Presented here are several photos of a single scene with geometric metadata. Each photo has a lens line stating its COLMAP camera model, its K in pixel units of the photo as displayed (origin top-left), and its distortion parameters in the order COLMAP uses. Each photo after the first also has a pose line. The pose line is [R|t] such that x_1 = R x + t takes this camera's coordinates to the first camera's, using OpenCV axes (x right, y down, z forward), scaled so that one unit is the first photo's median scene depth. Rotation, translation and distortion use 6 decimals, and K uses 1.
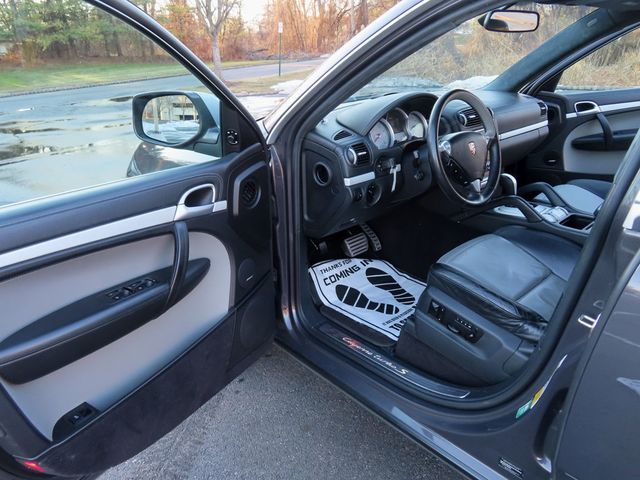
lens RADIAL K [[464.8, 0, 309.8], [0, 464.8, 262.3], [0, 0, 1]] dist [-0.072813, 0.043801]
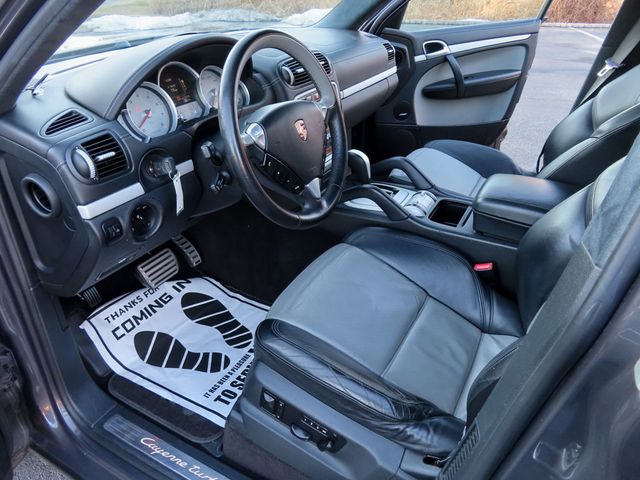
lens RADIAL K [[455.5, 0, 318.5], [0, 455.5, 256.3], [0, 0, 1]] dist [-0.007421, -0.002158]
pose [[0.945475, -0.139989, 0.294076, 0.142593], [0.105800, 0.985959, 0.129192, -0.130912], [-0.308032, -0.091034, 0.947010, 0.327952]]
